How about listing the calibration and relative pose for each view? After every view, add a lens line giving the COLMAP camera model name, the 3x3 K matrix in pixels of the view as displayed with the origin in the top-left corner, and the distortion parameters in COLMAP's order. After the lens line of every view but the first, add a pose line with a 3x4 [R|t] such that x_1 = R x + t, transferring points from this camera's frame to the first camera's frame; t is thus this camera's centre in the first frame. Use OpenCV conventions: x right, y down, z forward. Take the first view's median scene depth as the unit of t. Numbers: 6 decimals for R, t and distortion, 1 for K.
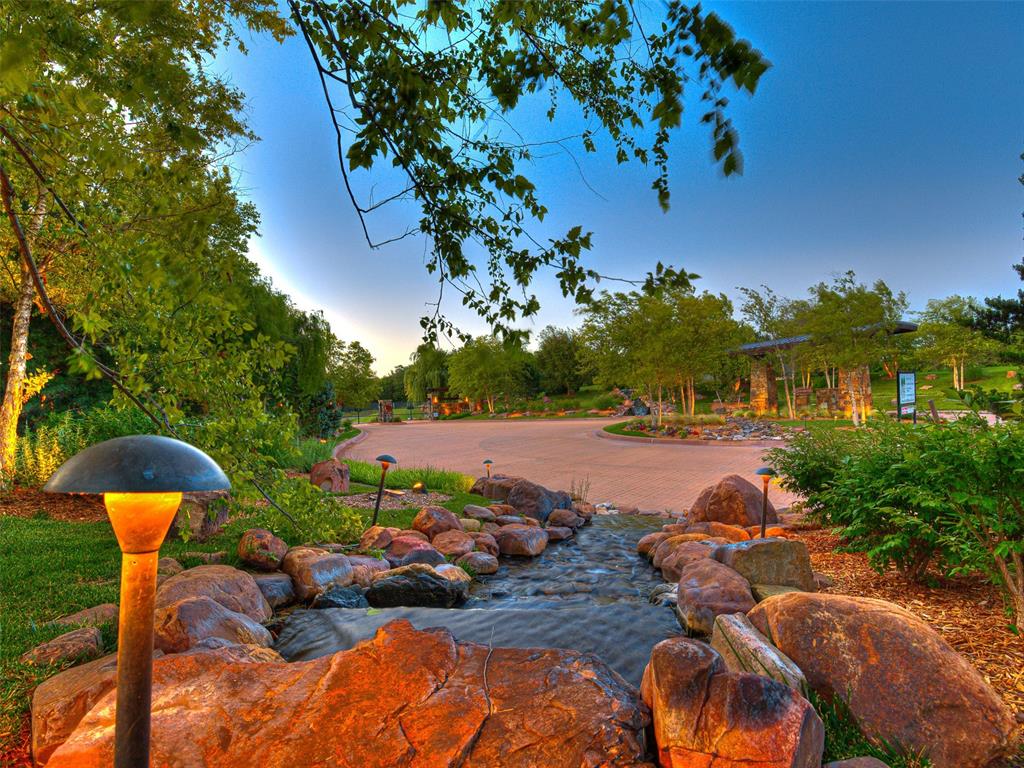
lens RADIAL K [[415.8, 0, 512.0], [0, 415.8, 384.0], [0, 0, 1]] dist [-0.041070, -0.000052]
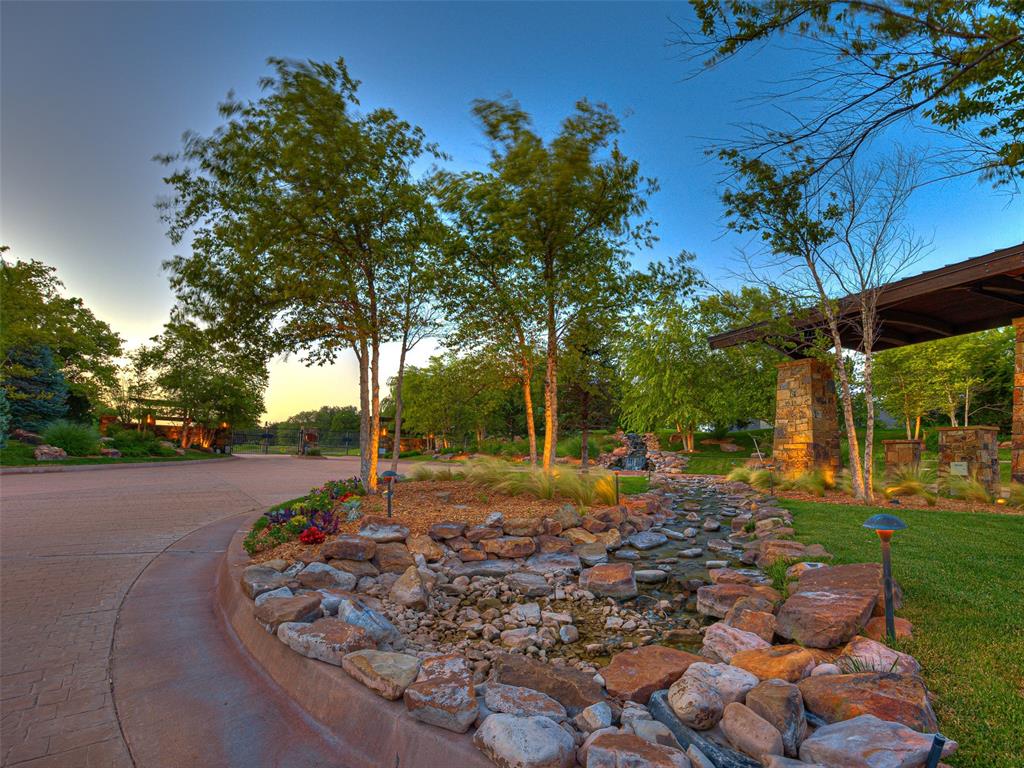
lens RADIAL K [[415.8, 0, 512.0], [0, 415.8, 384.0], [0, 0, 1]] dist [-0.041070, -0.000052]
pose [[0.986418, 0.051493, -0.155973, 0.380818], [-0.068416, 0.992100, -0.105153, 0.039560], [0.149326, 0.114396, 0.982148, 0.535316]]
